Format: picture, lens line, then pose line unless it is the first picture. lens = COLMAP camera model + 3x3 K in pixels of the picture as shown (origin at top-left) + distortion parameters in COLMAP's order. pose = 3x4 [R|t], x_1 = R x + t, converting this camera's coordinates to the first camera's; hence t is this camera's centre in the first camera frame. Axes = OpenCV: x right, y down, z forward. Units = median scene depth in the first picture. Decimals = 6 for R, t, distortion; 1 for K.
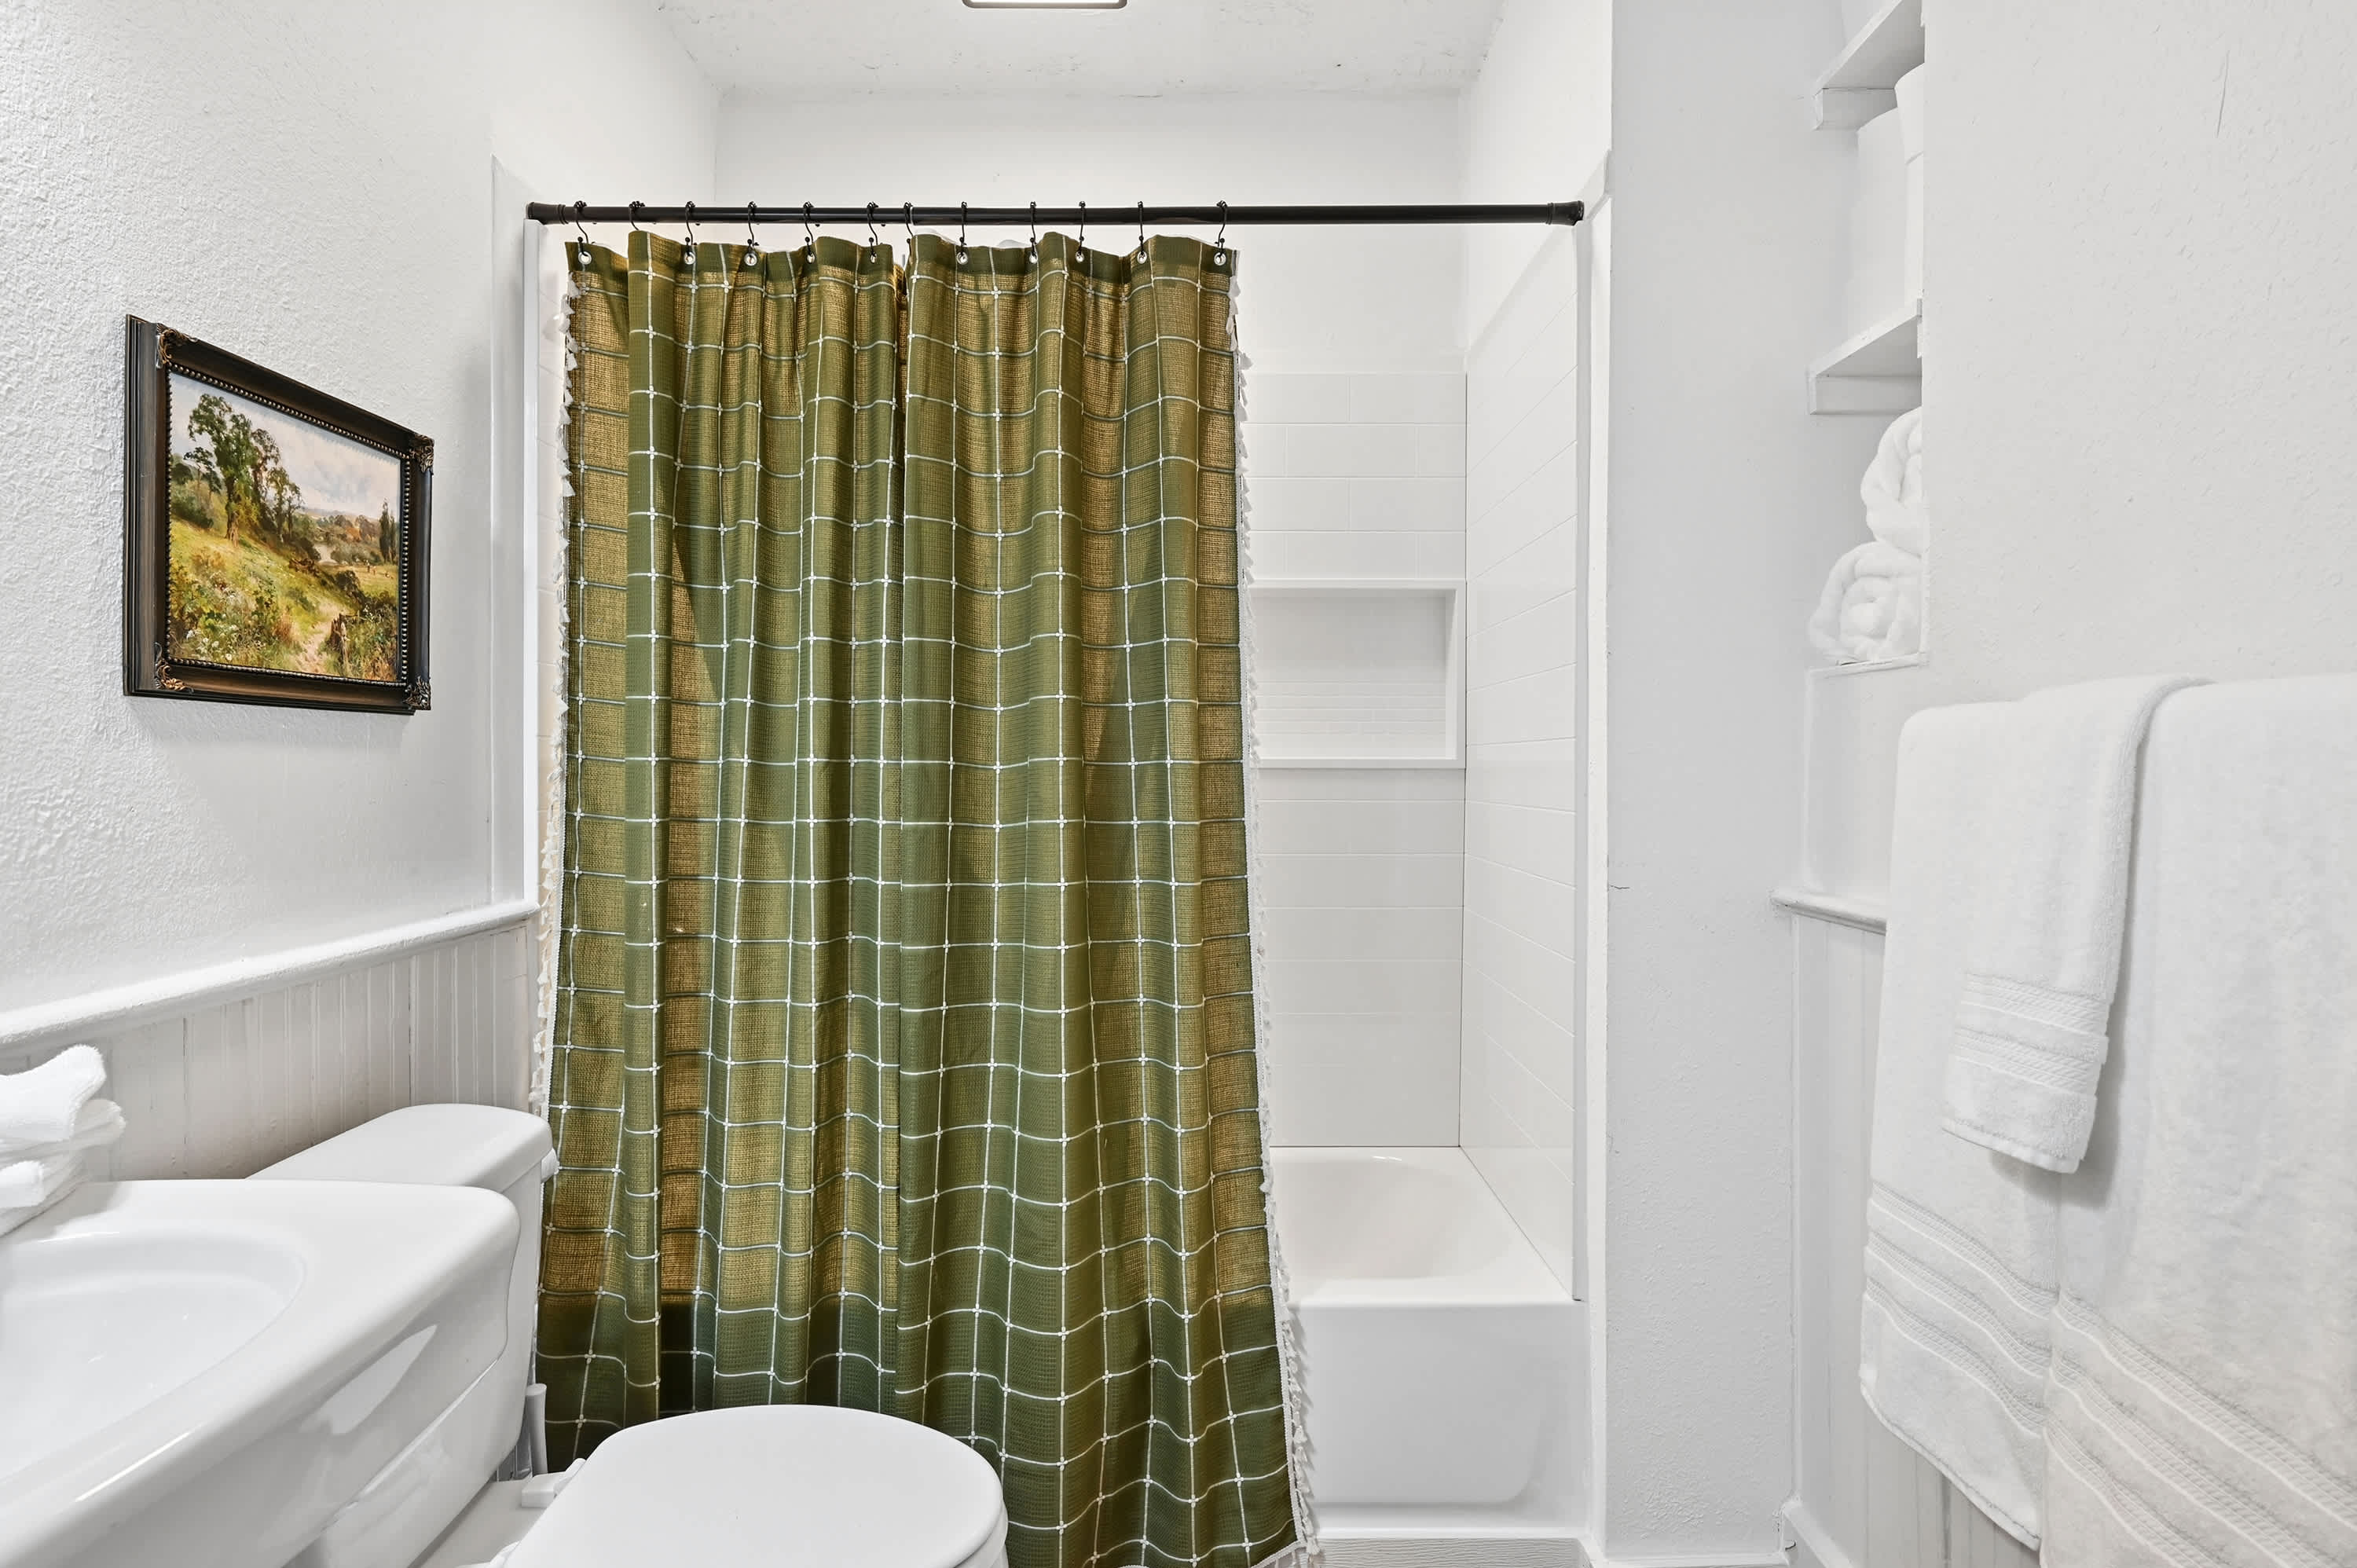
lens RADIAL K [[1284.1, 0, 1174.8], [0, 1284.1, 752.1], [0, 0, 1]] dist [0.006748, -0.007141]
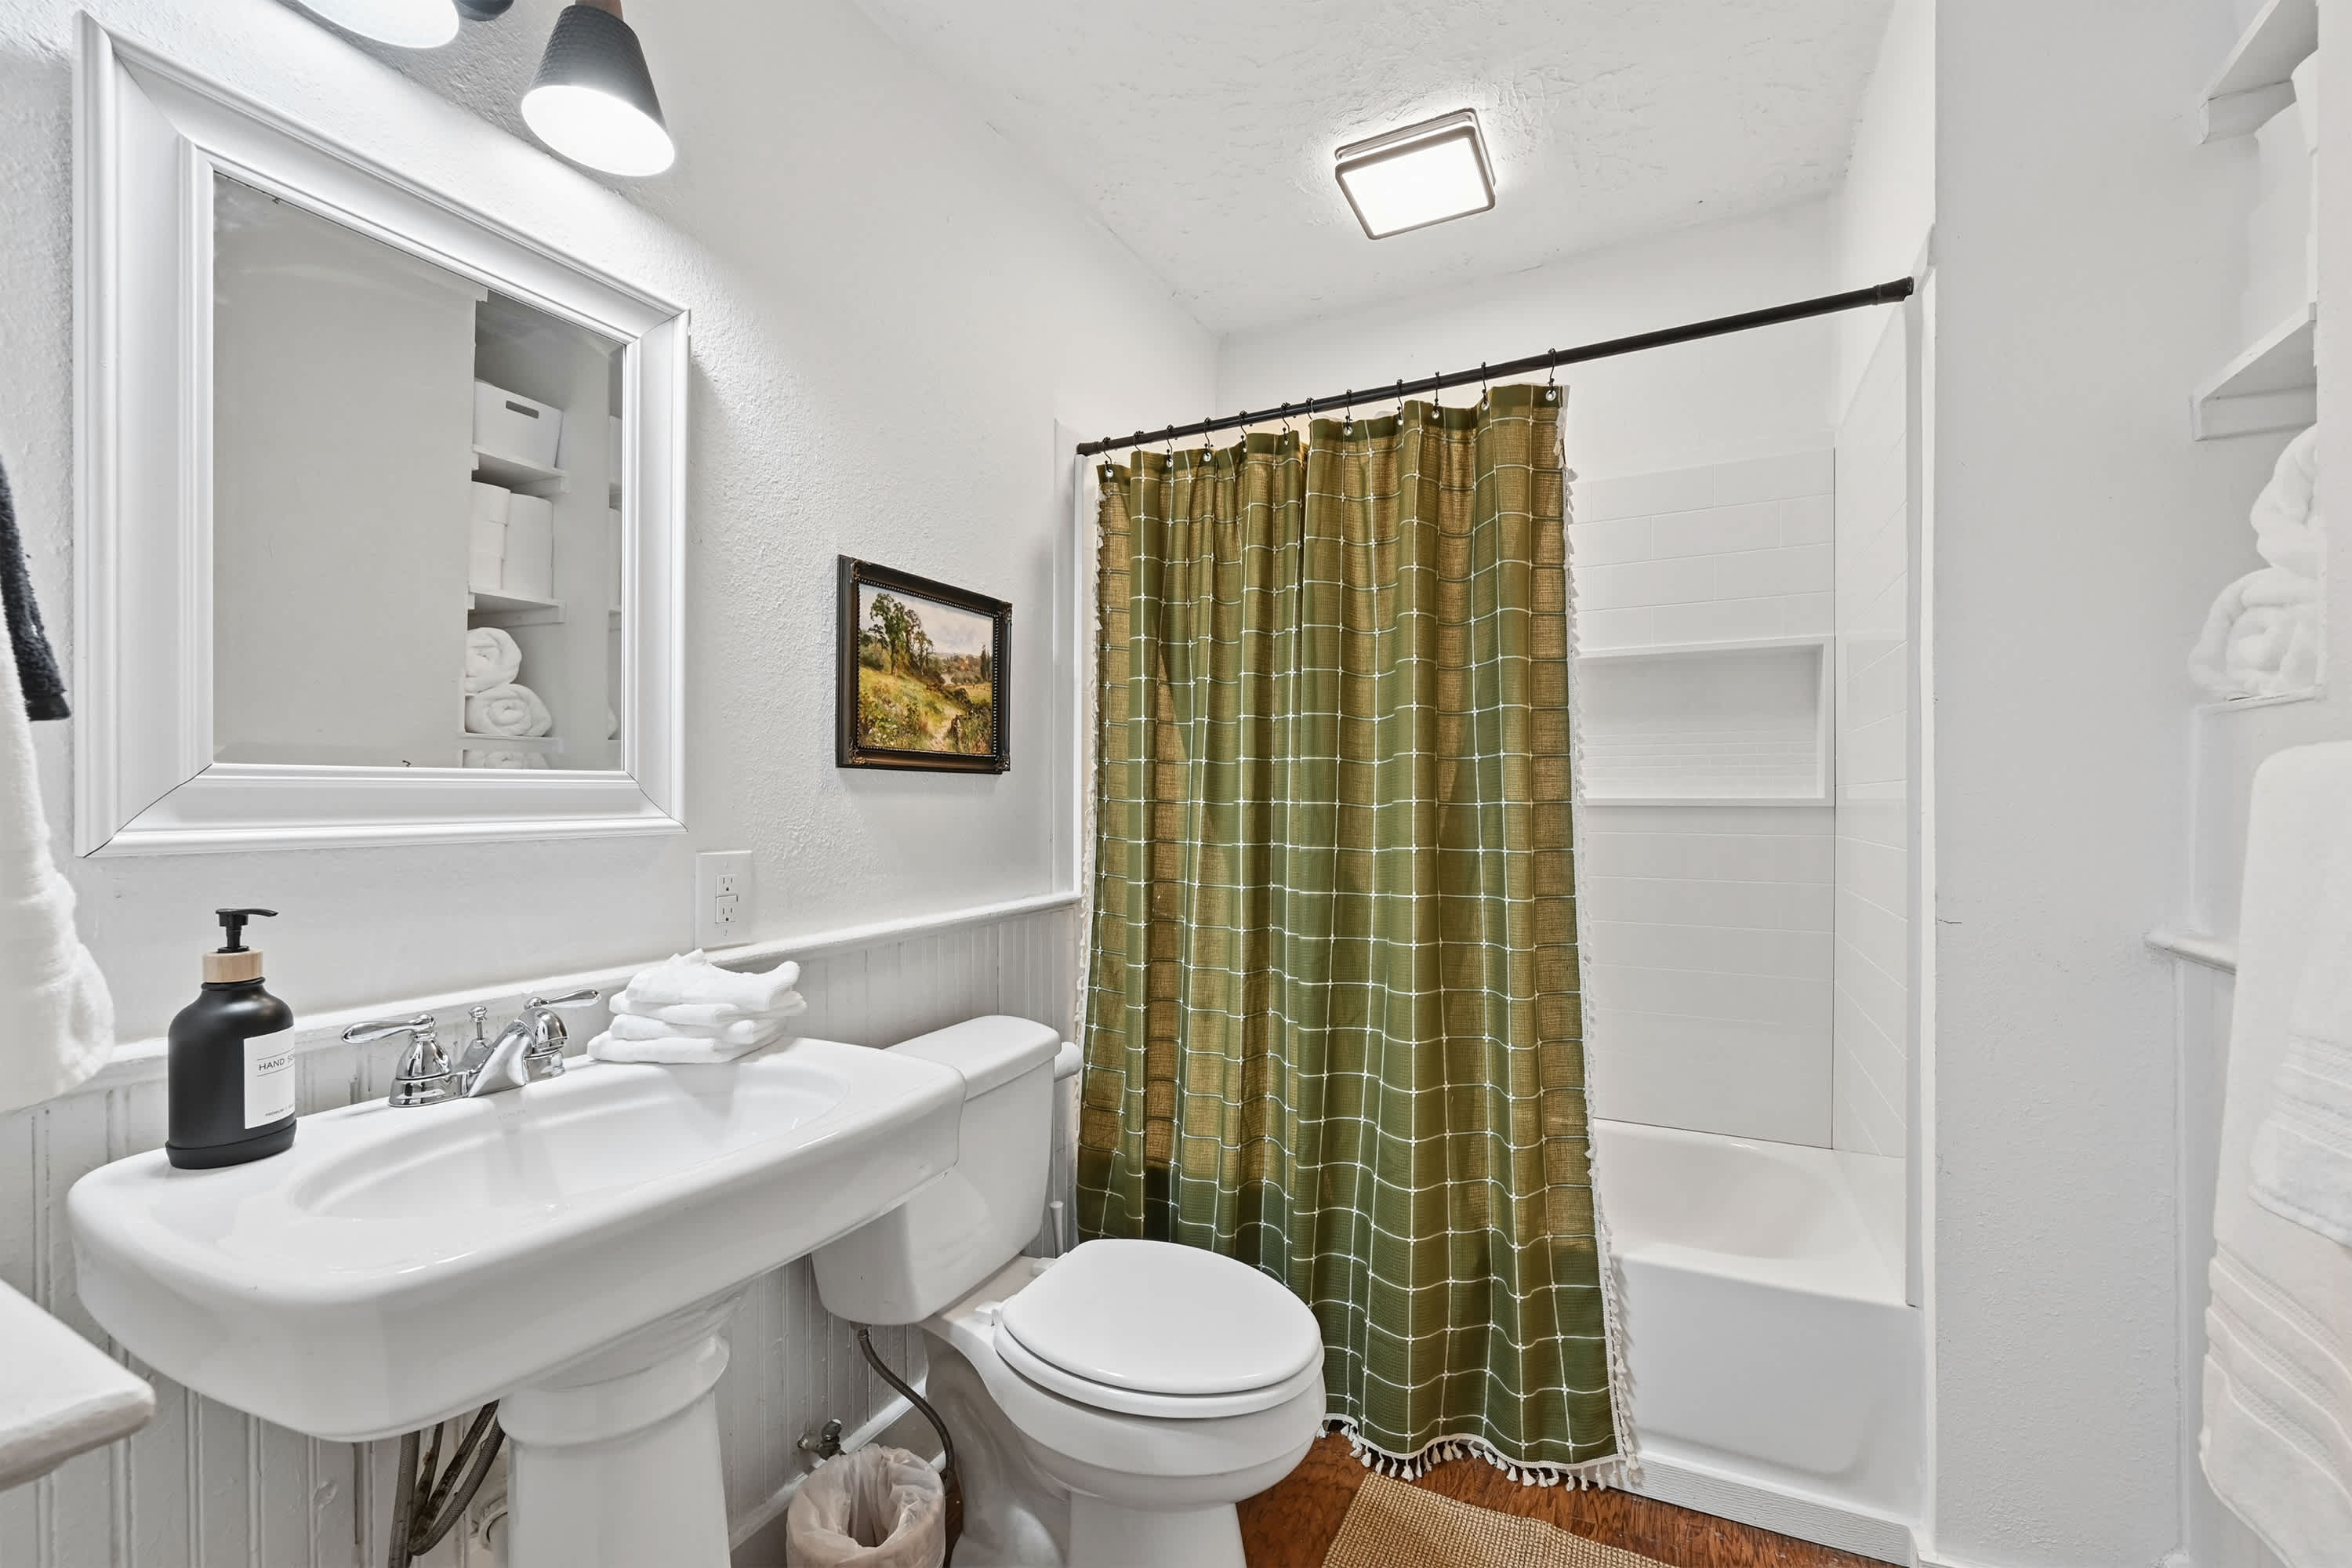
lens RADIAL K [[971.0, 0, 1176.0], [0, 971.0, 784.0], [0, 0, 1]] dist [-0.000368, 0.000538]
pose [[0.892008, -0.009171, -0.451927, 0.138793], [0.005956, 0.999946, -0.008535, -0.004409], [0.451981, 0.004922, 0.892014, 0.006375]]
